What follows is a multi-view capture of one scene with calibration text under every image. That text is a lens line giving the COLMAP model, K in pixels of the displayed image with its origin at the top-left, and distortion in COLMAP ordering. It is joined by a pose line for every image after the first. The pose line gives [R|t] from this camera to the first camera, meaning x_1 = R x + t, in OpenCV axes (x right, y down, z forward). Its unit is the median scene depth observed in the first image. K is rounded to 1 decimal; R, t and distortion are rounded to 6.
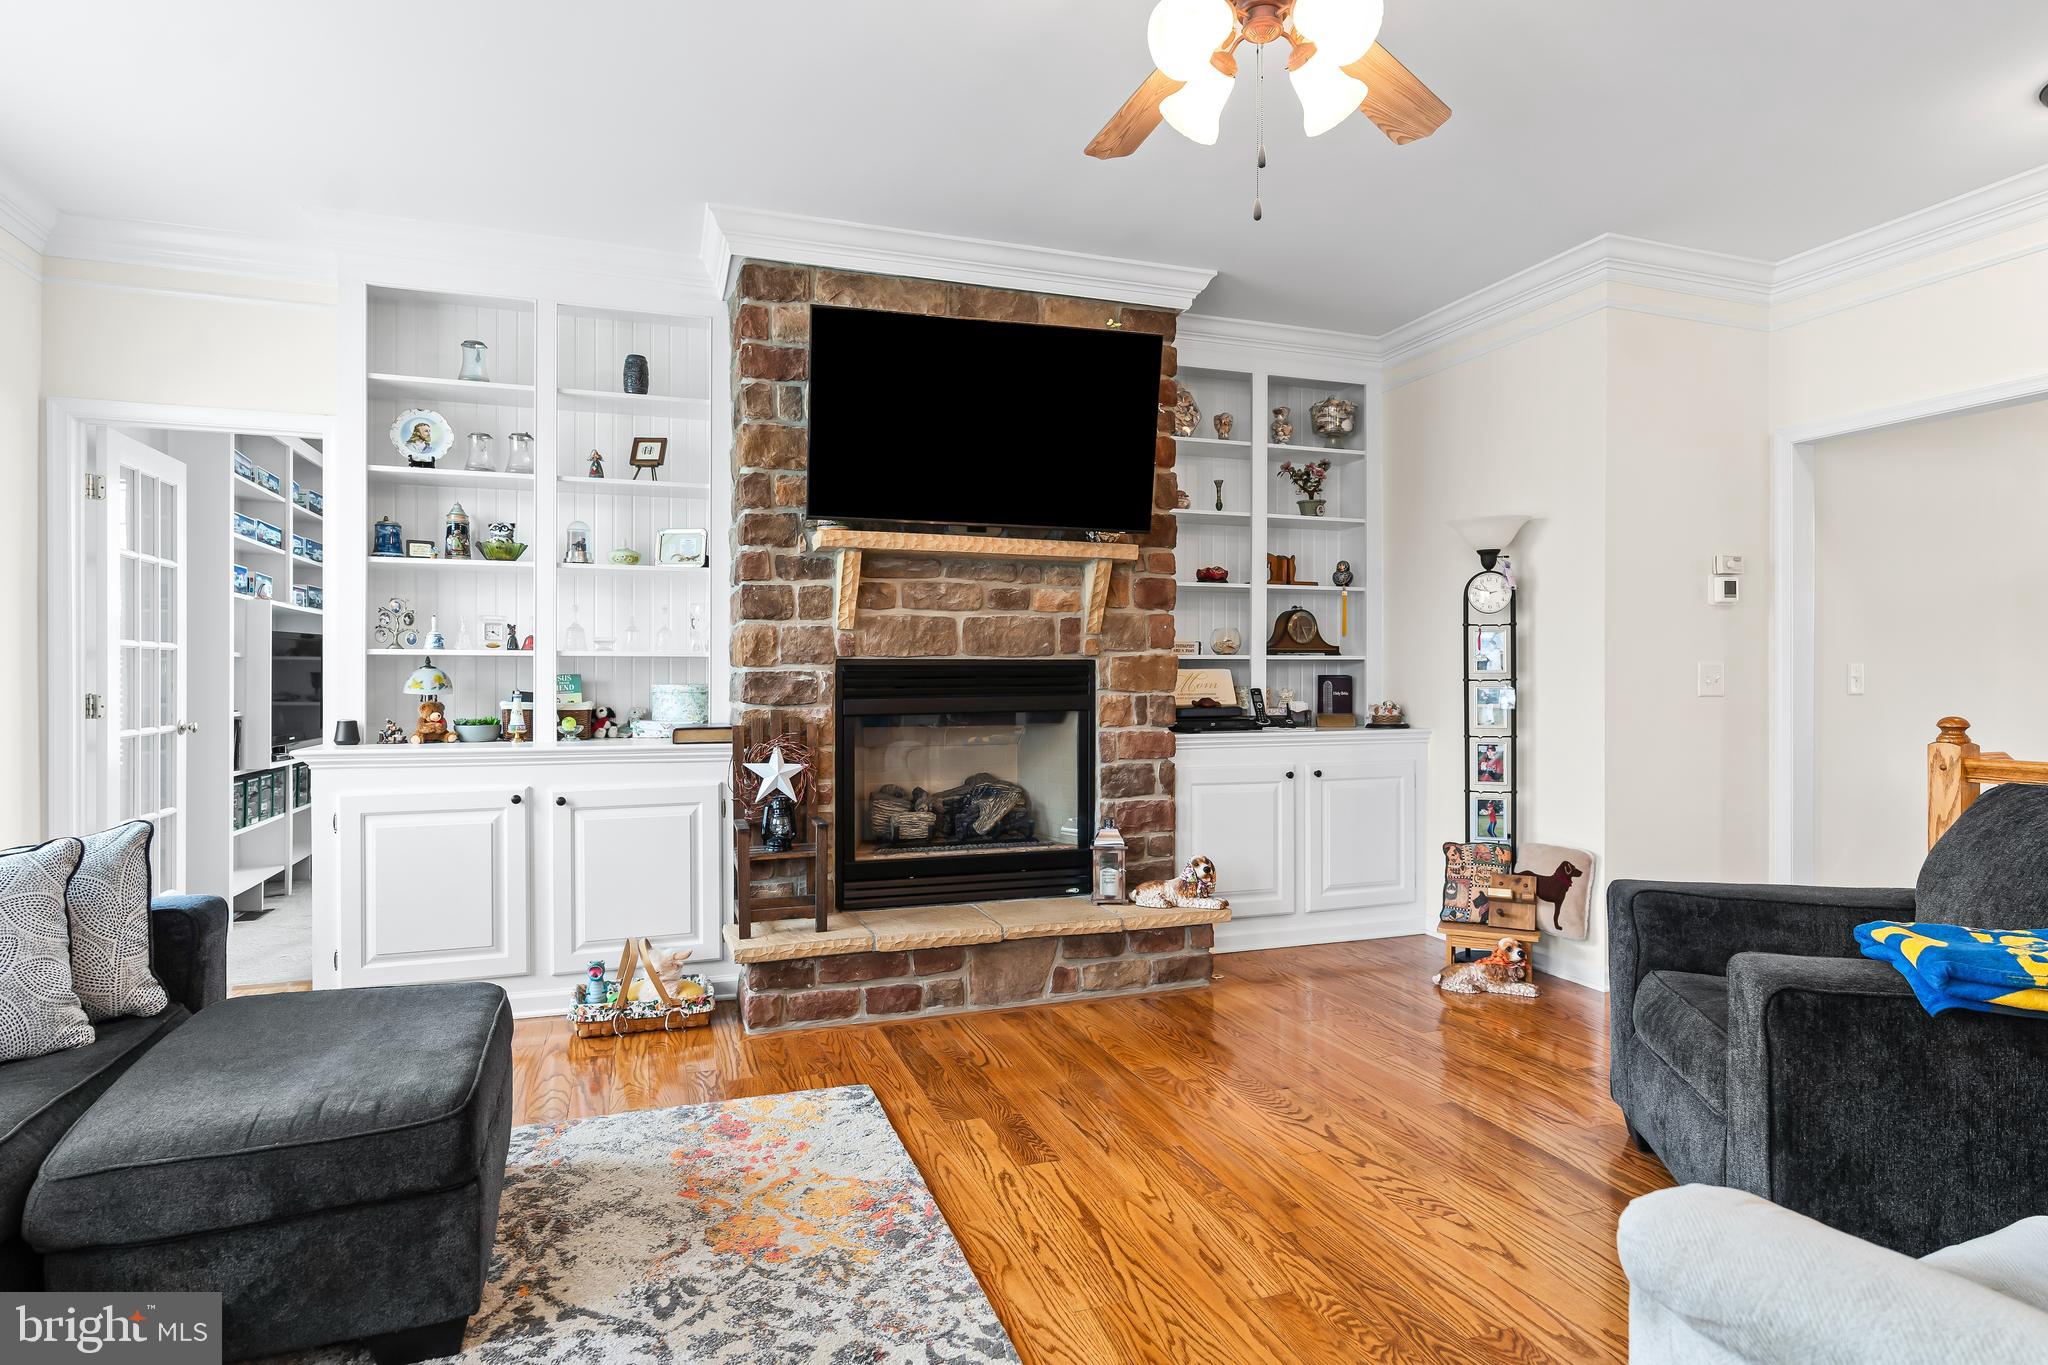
lens RADIAL K [[1116.0, 0, 1021.0], [0, 1116.0, 672.9], [0, 0, 1]] dist [0.003929, 0.000146]
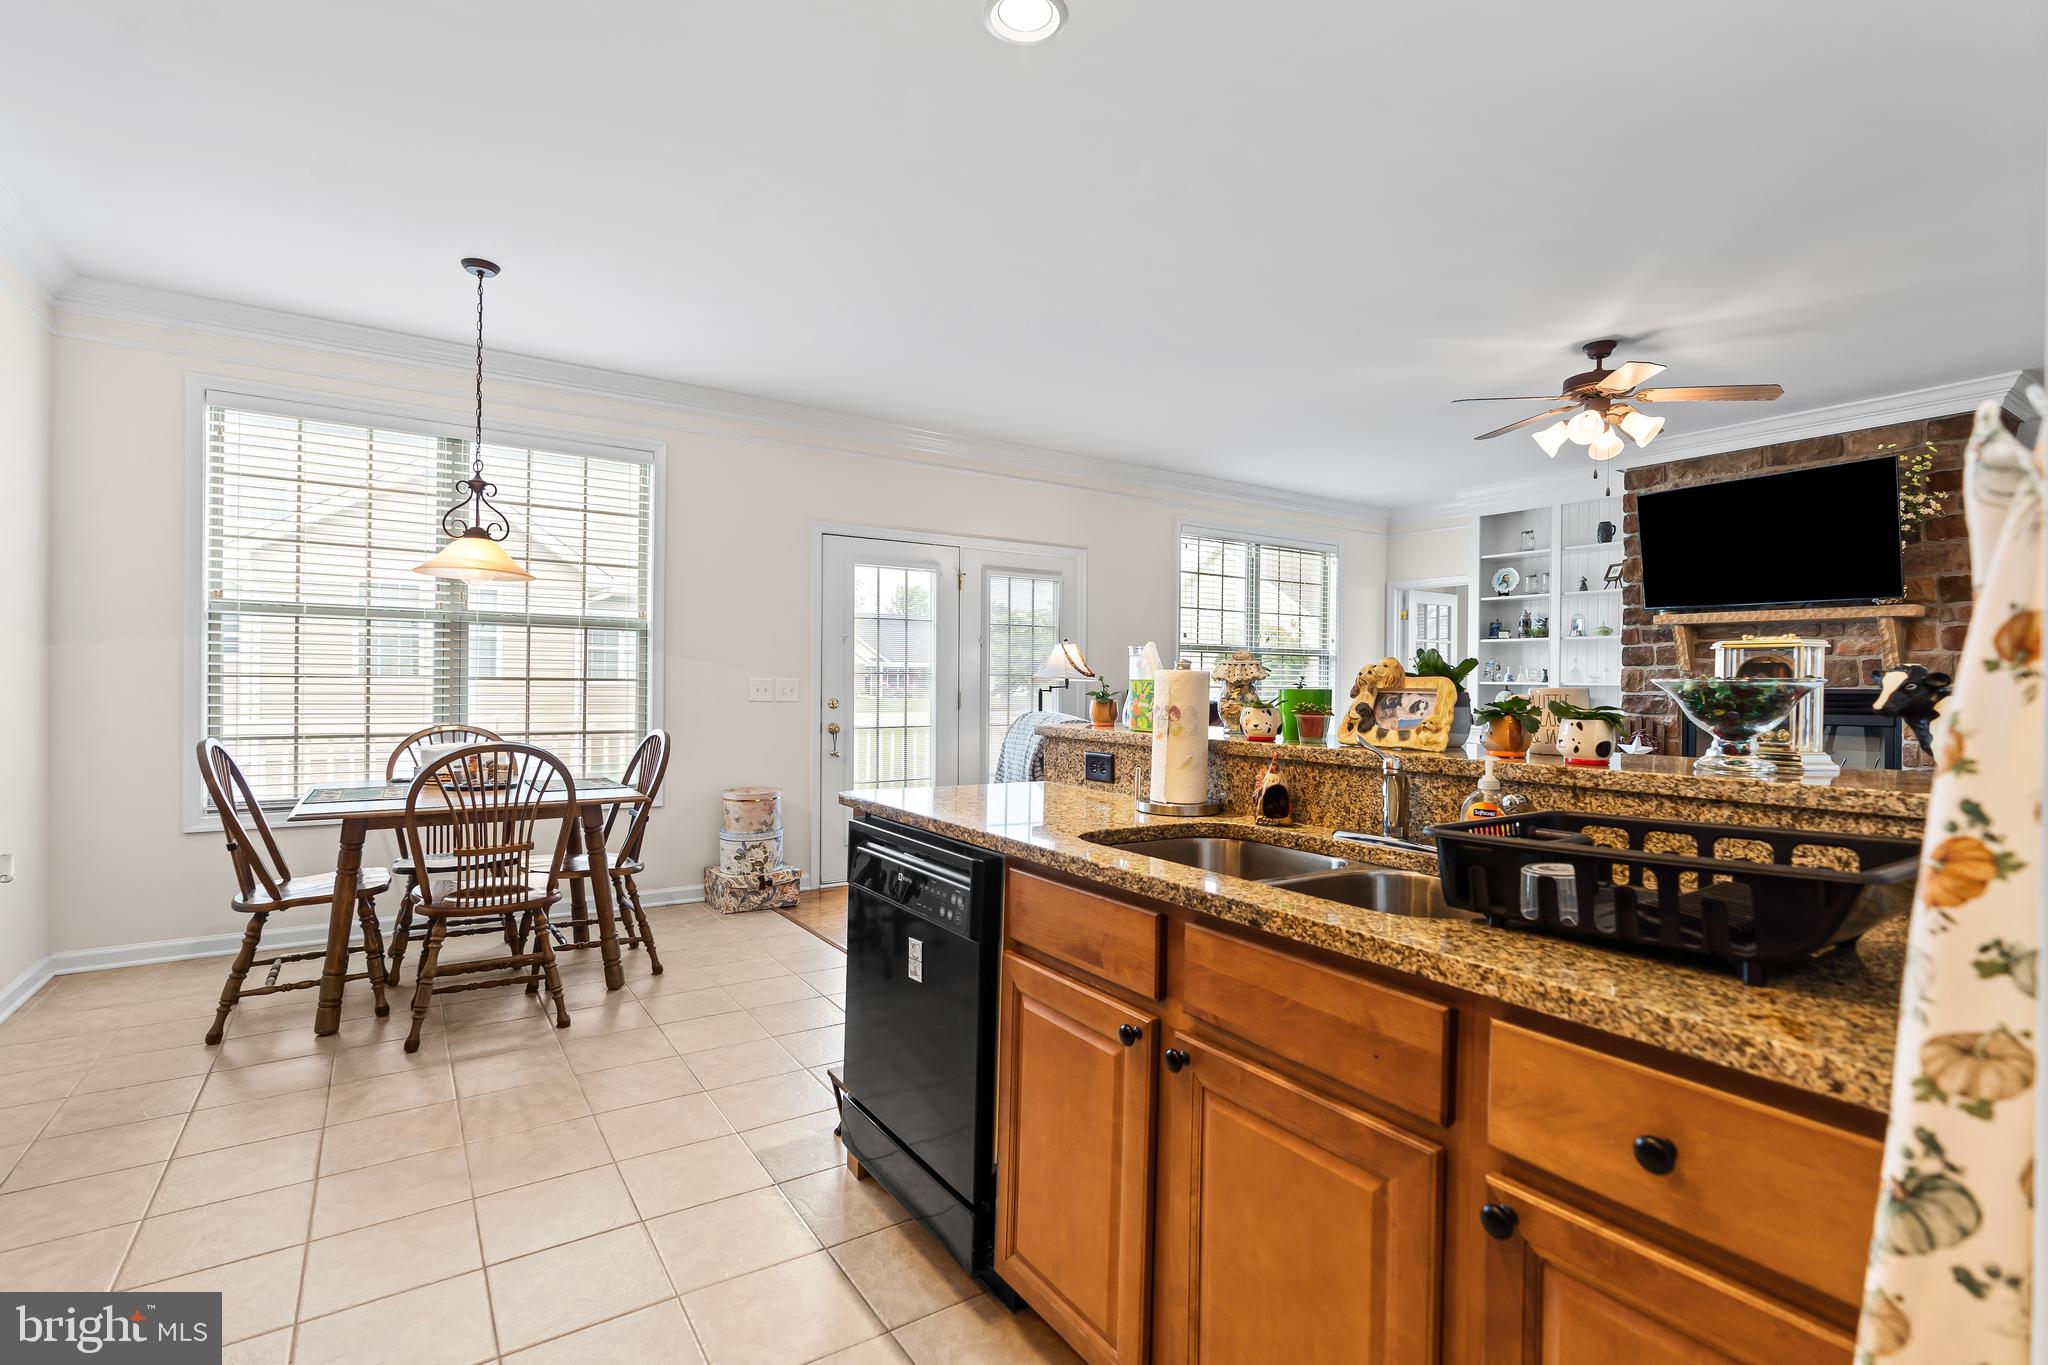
lens RADIAL K [[937.2, 0, 1021.9], [0, 937.2, 686.6], [0, 0, 1]] dist [-0.010380, 0.001765]
pose [[0.268005, 0.005231, -0.963403, 0.958244], [-0.012136, 0.999924, 0.002053, -0.005106], [0.963341, 0.011141, 0.268048, -0.361911]]
